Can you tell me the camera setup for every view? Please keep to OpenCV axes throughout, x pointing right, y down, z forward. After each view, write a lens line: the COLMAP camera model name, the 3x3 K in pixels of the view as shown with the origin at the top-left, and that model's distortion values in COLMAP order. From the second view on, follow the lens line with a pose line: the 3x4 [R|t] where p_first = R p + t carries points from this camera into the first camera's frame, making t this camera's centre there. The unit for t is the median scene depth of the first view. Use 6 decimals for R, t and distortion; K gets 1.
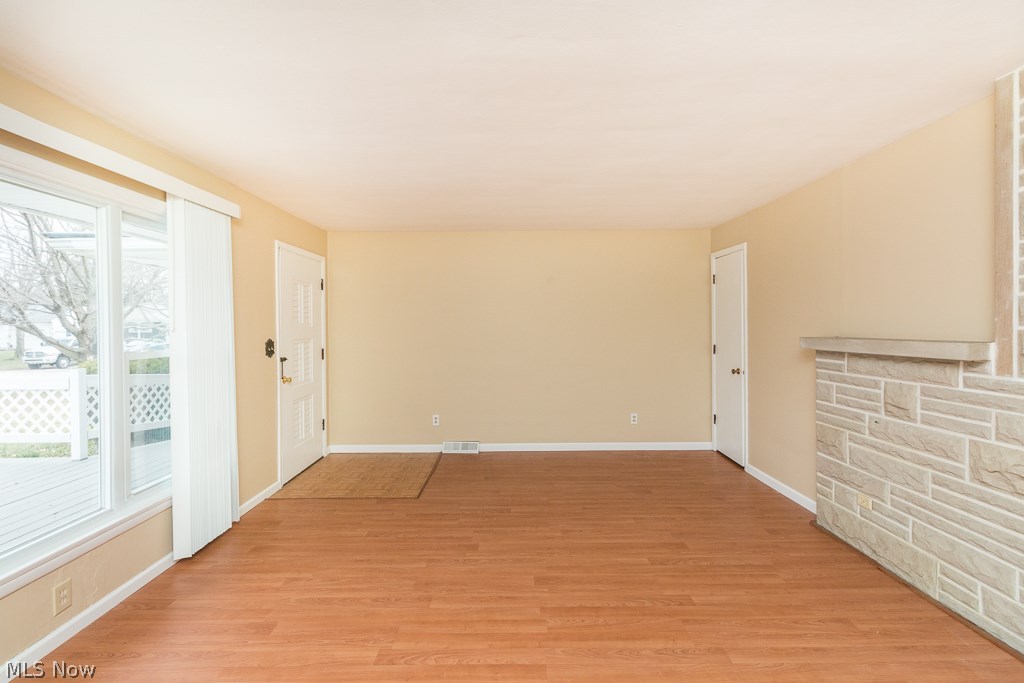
lens RADIAL K [[473.4, 0, 512.1], [0, 473.4, 339.5], [0, 0, 1]] dist [0.002430, 0.000340]
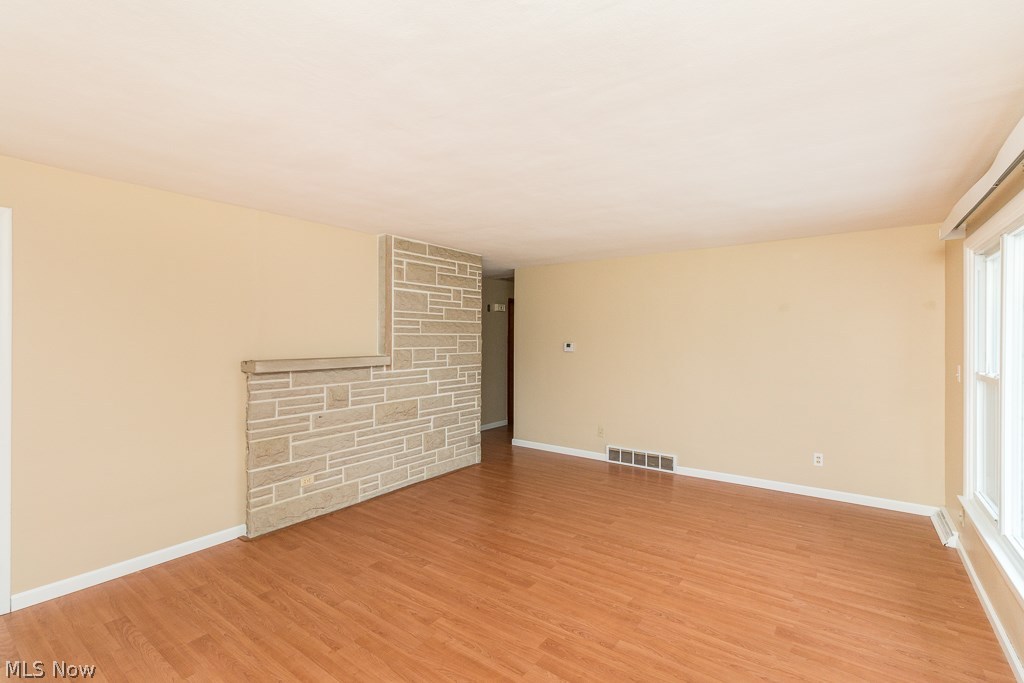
lens RADIAL K [[473.4, 0, 512.1], [0, 473.4, 339.5], [0, 0, 1]] dist [0.002430, 0.000340]
pose [[-0.806546, 0.002450, 0.591166, -0.535779], [0.019571, 0.999554, 0.022559, -0.078309], [-0.590847, 0.029764, -0.806234, 1.802826]]
